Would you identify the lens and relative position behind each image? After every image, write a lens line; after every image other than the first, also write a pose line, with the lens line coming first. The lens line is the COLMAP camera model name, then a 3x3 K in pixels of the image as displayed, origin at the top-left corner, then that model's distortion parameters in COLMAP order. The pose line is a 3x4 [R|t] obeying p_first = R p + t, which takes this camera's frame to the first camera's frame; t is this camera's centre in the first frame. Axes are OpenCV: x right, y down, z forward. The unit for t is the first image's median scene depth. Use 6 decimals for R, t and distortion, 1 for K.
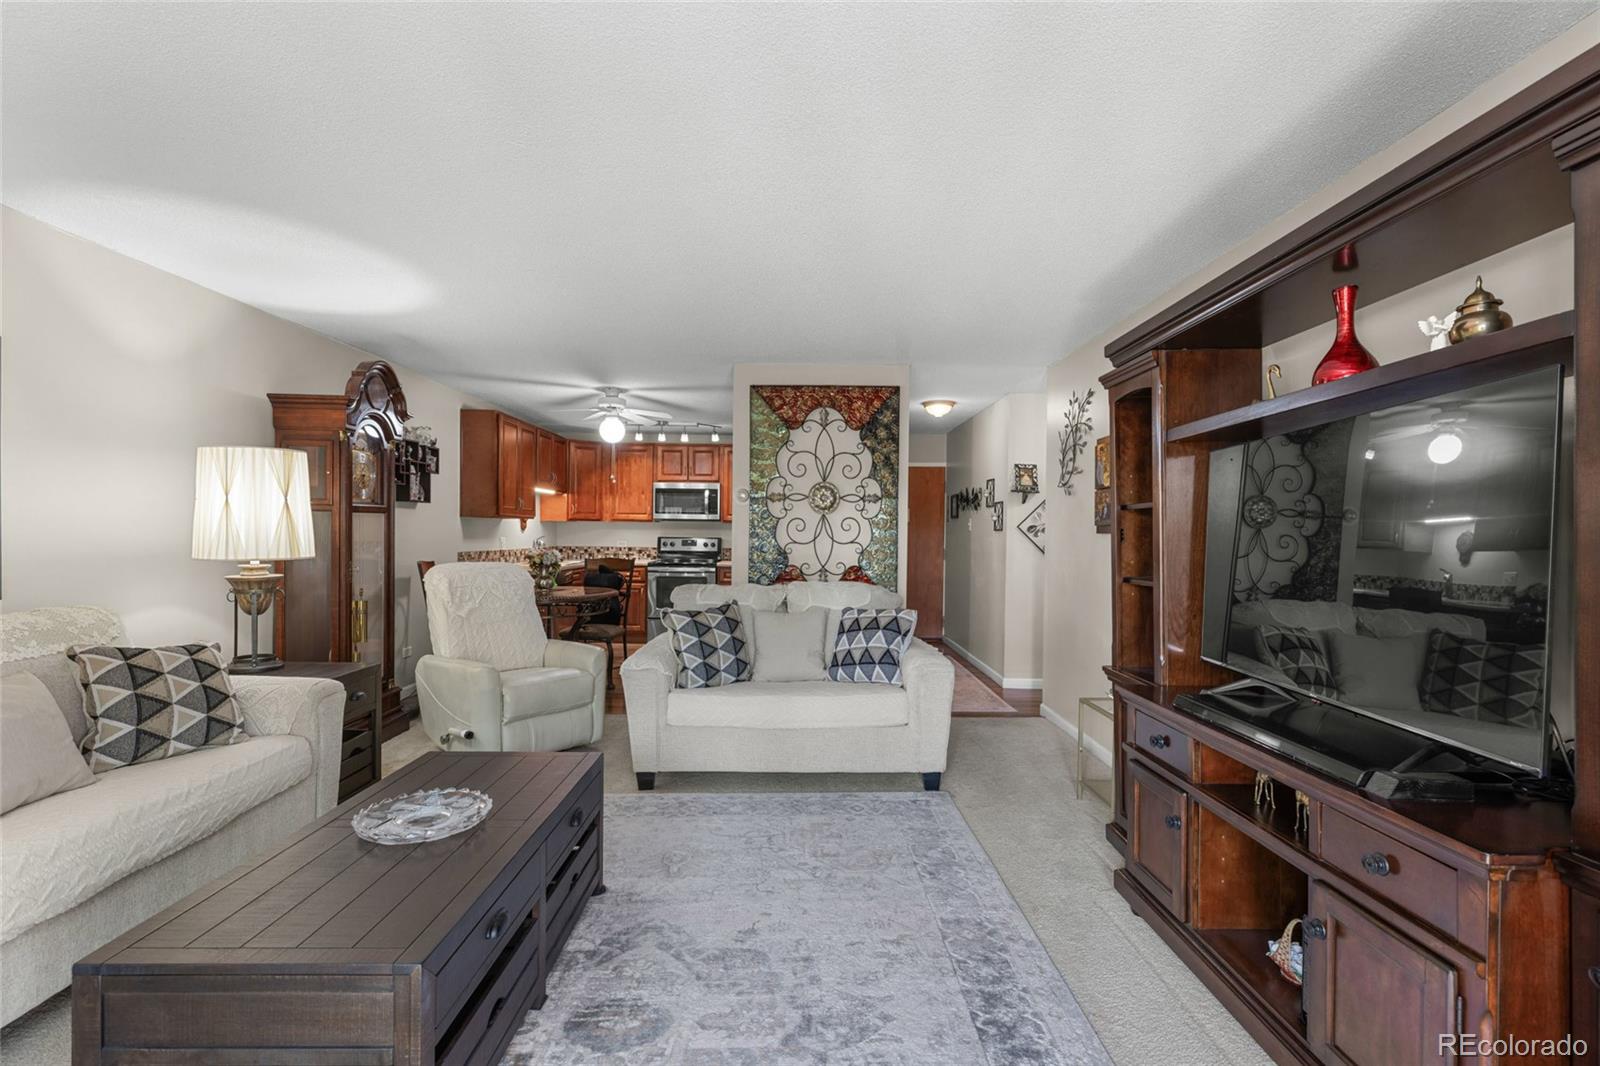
lens RADIAL K [[743.6, 0, 816.3], [0, 743.6, 546.4], [0, 0, 1]] dist [0.010530, -0.000450]
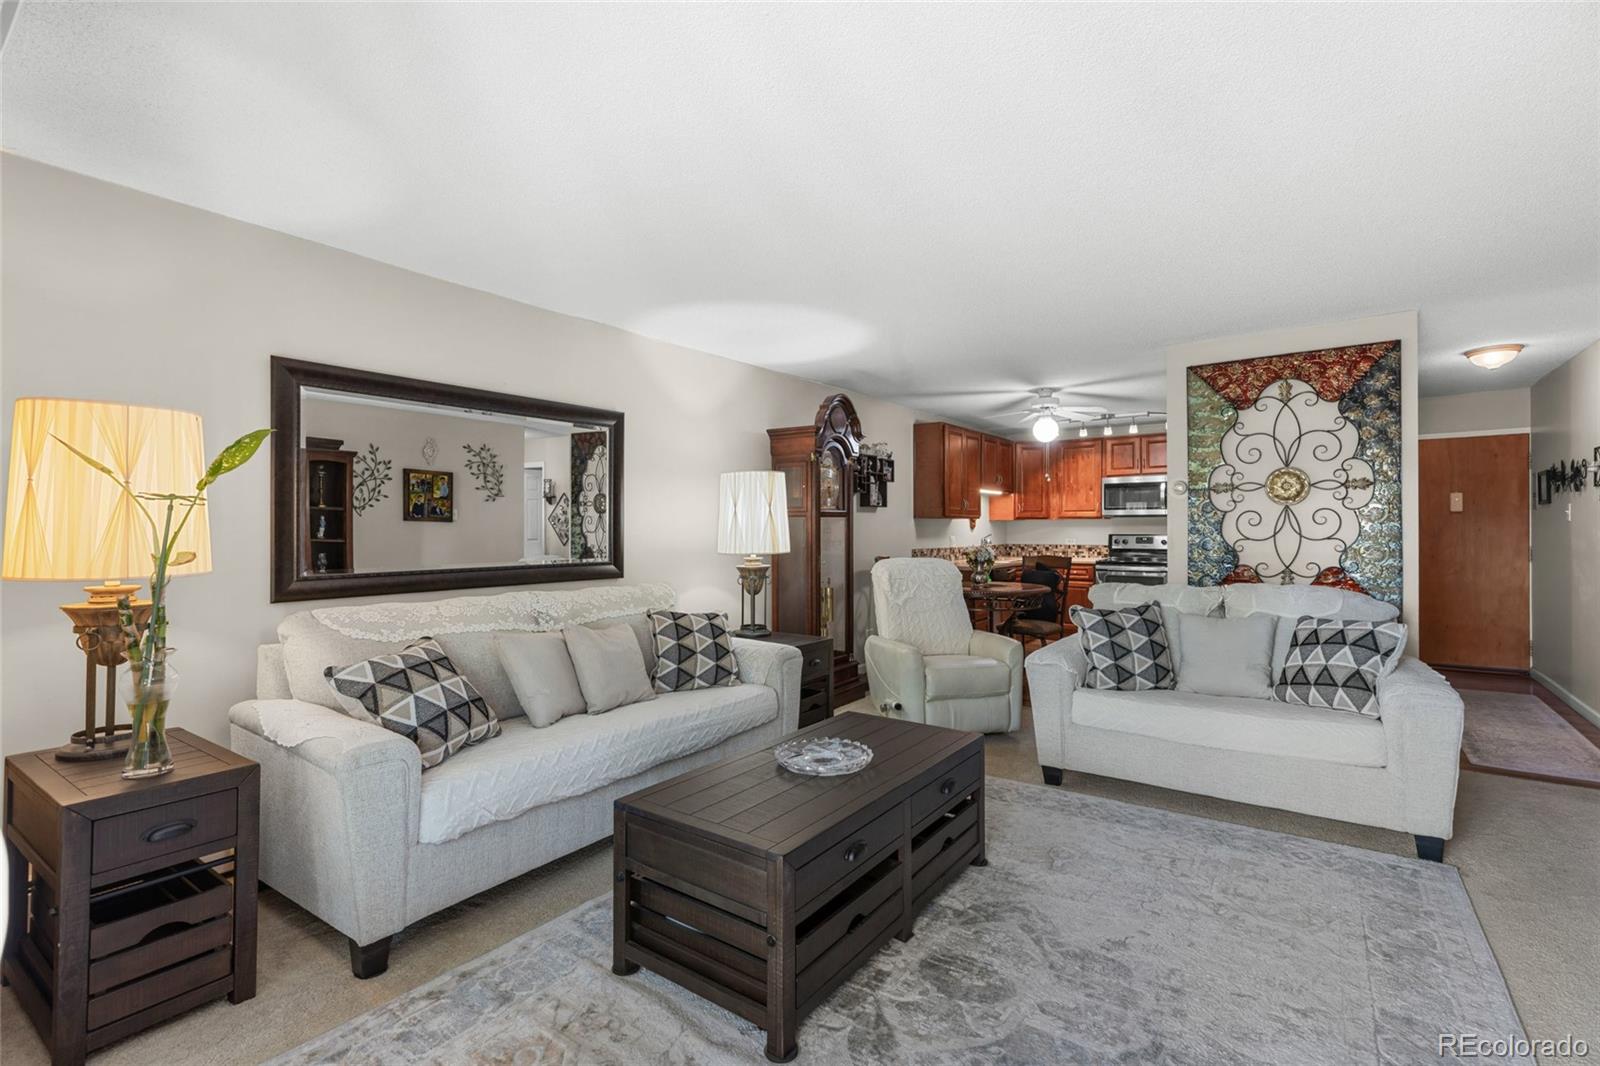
lens RADIAL K [[743.6, 0, 797.9], [0, 743.6, 526.2], [0, 0, 1]] dist [0.010530, -0.000450]
pose [[0.795099, -0.016744, -0.606248, 0.113122], [0.001412, 0.999667, -0.025759, 0.002287], [0.606478, 0.019625, 0.794858, -0.017542]]
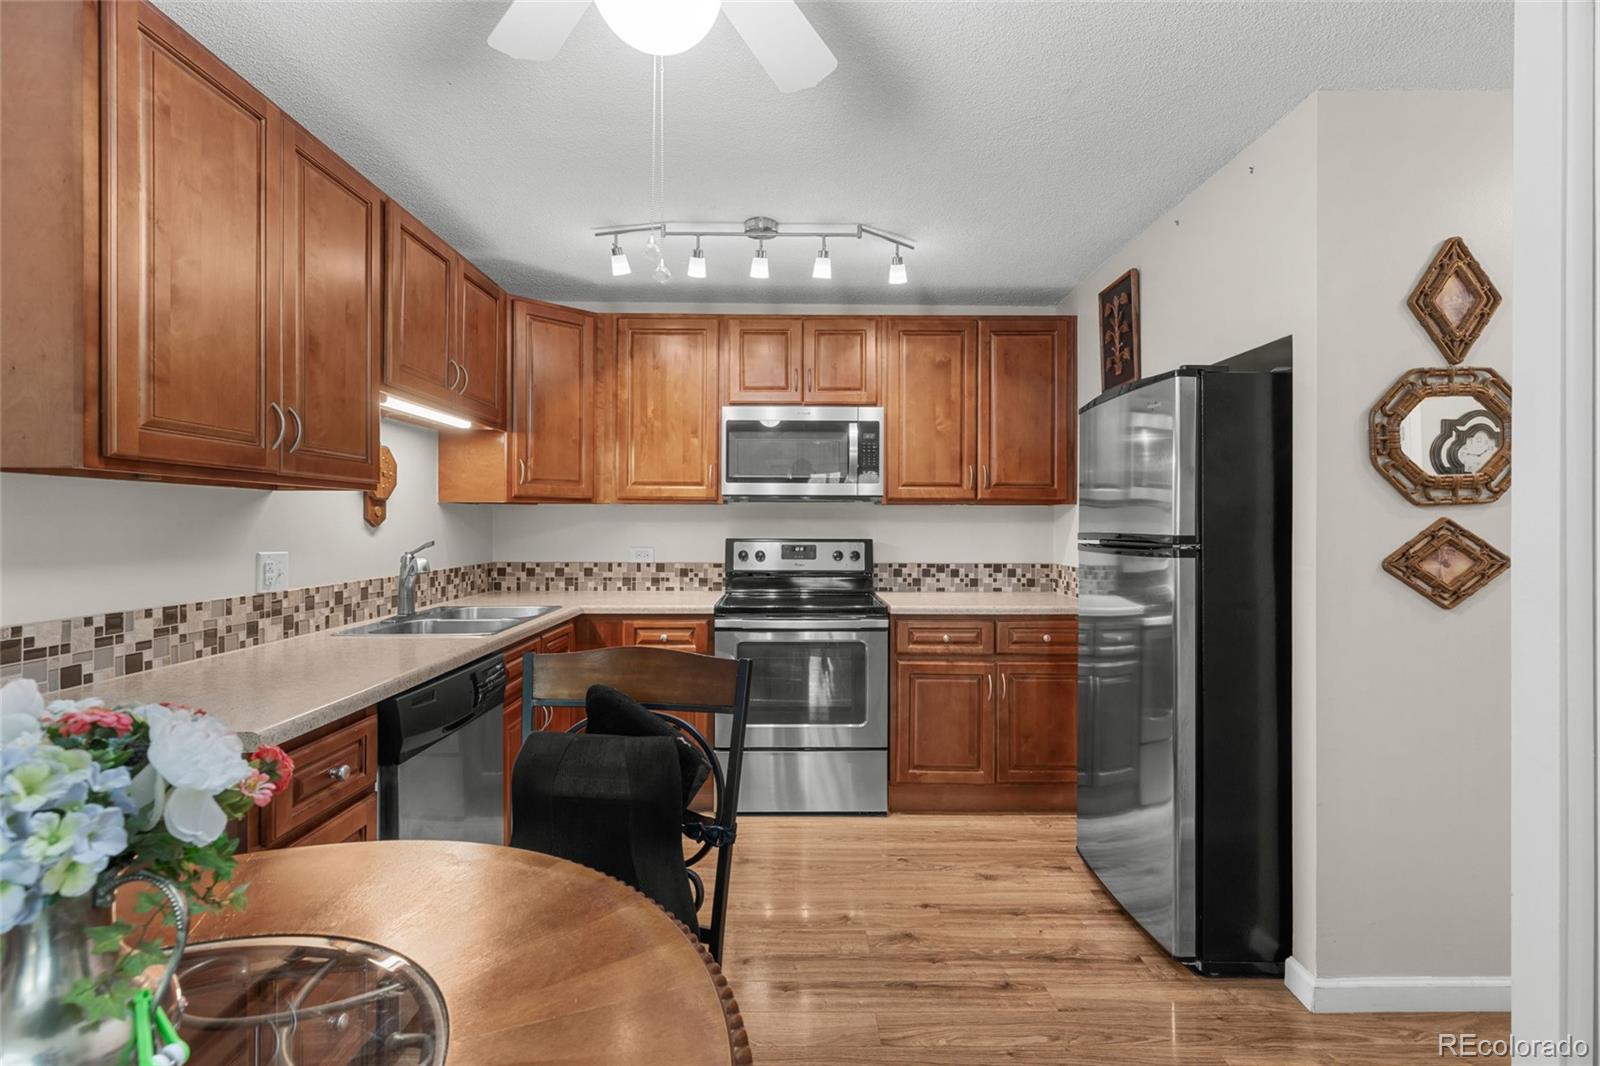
lens RADIAL K [[743.6, 0, 800.5], [0, 743.6, 522.8], [0, 0, 1]] dist [0.010530, -0.000450]
pose [[0.999815, -0.007894, -0.017513, -0.359738], [0.007561, 0.999791, -0.018988, -0.029864], [0.017659, 0.018852, 0.999666, 1.265087]]
